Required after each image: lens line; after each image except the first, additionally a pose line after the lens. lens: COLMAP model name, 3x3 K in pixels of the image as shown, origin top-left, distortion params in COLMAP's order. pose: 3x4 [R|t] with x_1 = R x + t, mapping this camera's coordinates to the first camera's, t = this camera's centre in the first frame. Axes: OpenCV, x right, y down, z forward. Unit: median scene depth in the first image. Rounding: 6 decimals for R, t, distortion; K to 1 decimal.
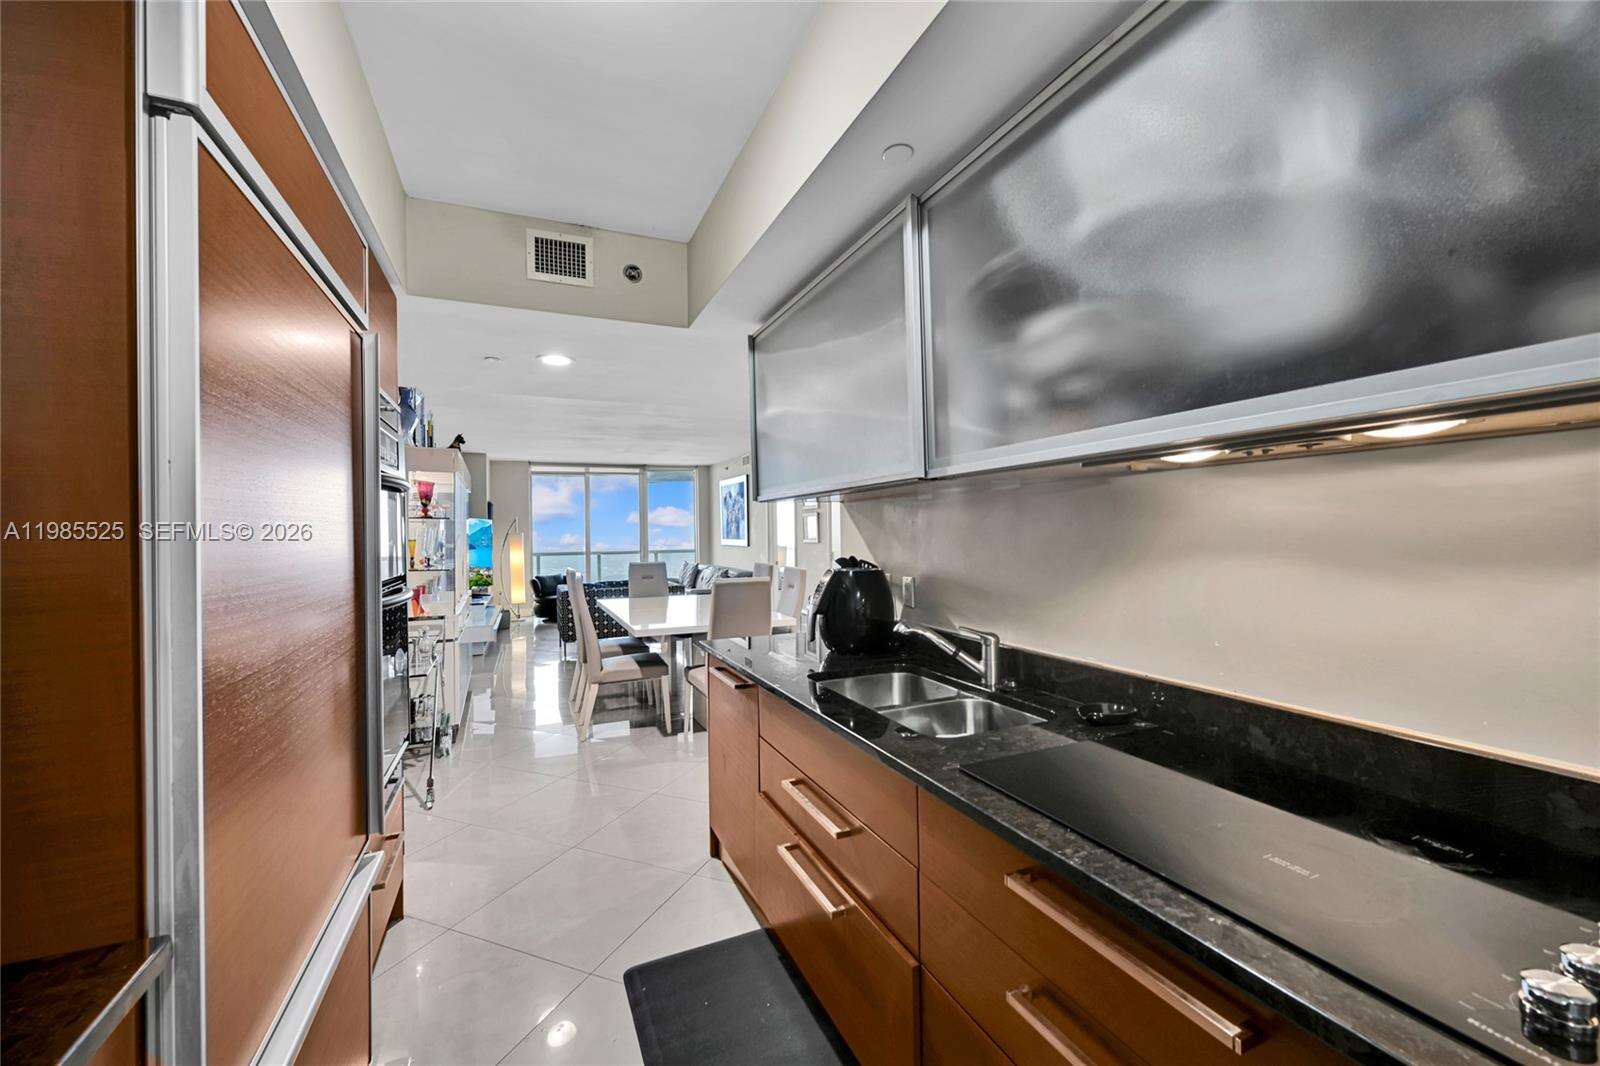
lens RADIAL K [[621.7, 0, 798.3], [0, 621.7, 557.8], [0, 0, 1]] dist [0.002361, -0.000295]
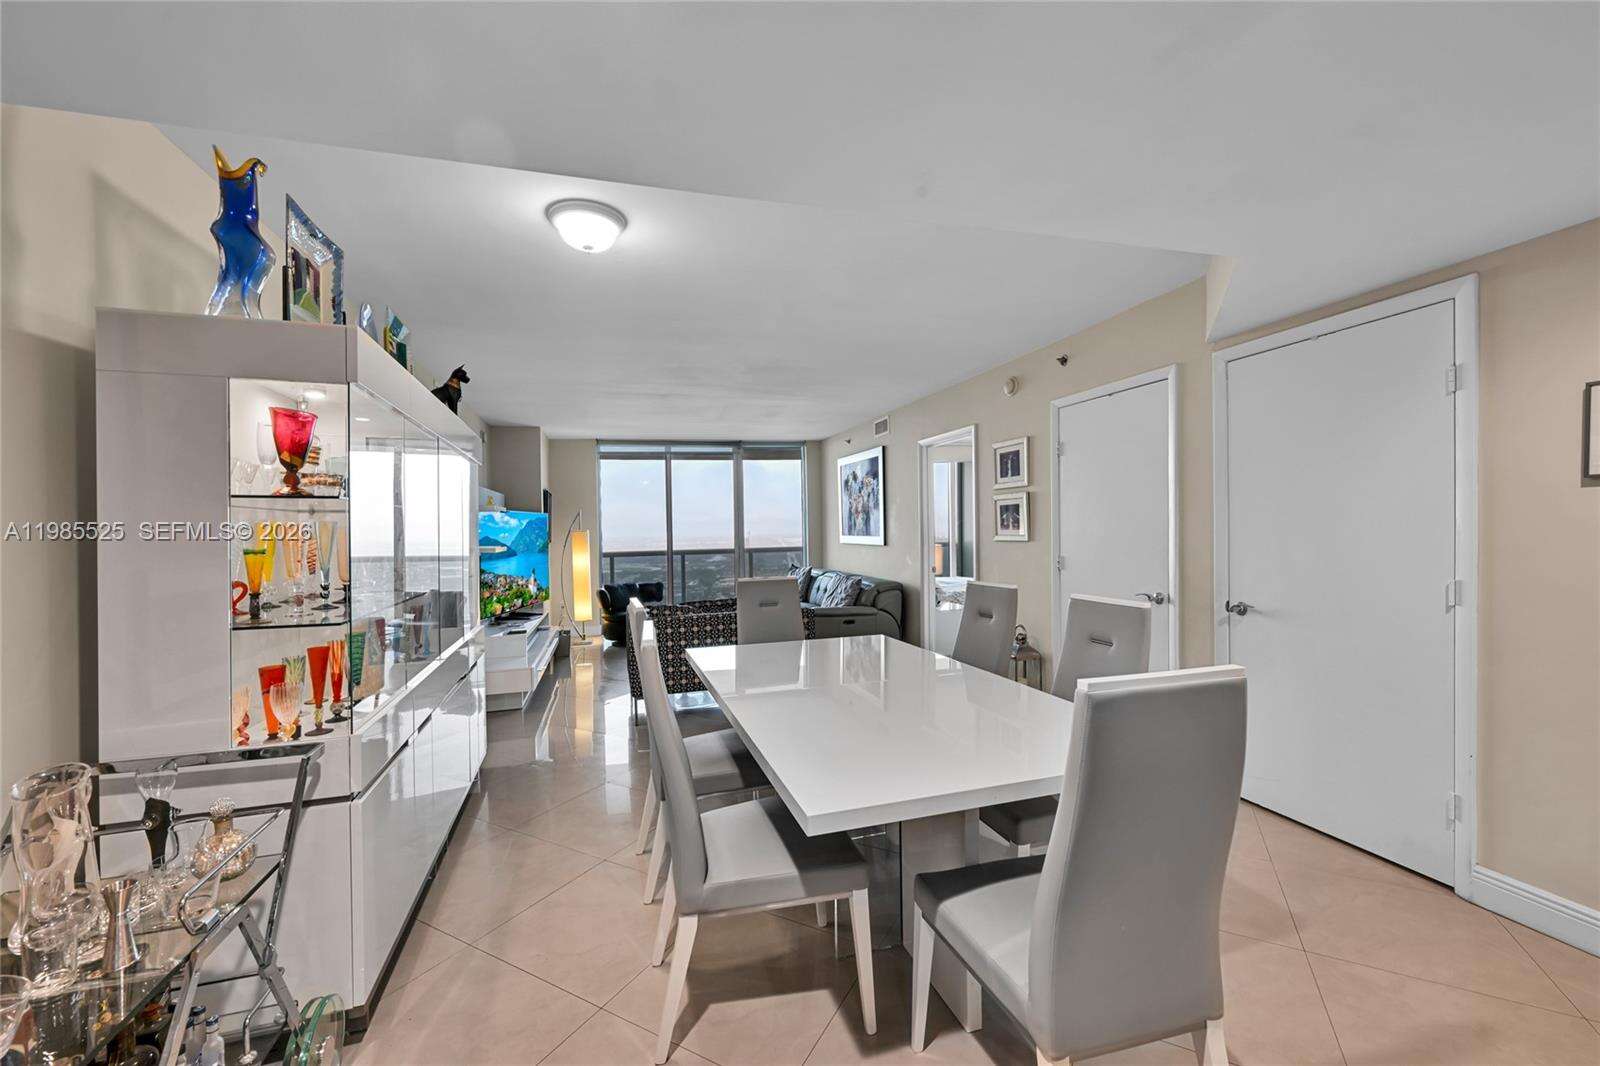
lens RADIAL K [[621.7, 0, 814.1], [0, 621.7, 554.1], [0, 0, 1]] dist [0.002361, -0.000295]
pose [[0.995118, -0.005683, -0.098533, -0.087261], [0.005993, 0.999978, 0.002853, -0.010439], [0.098515, -0.003430, 0.995130, 0.259499]]
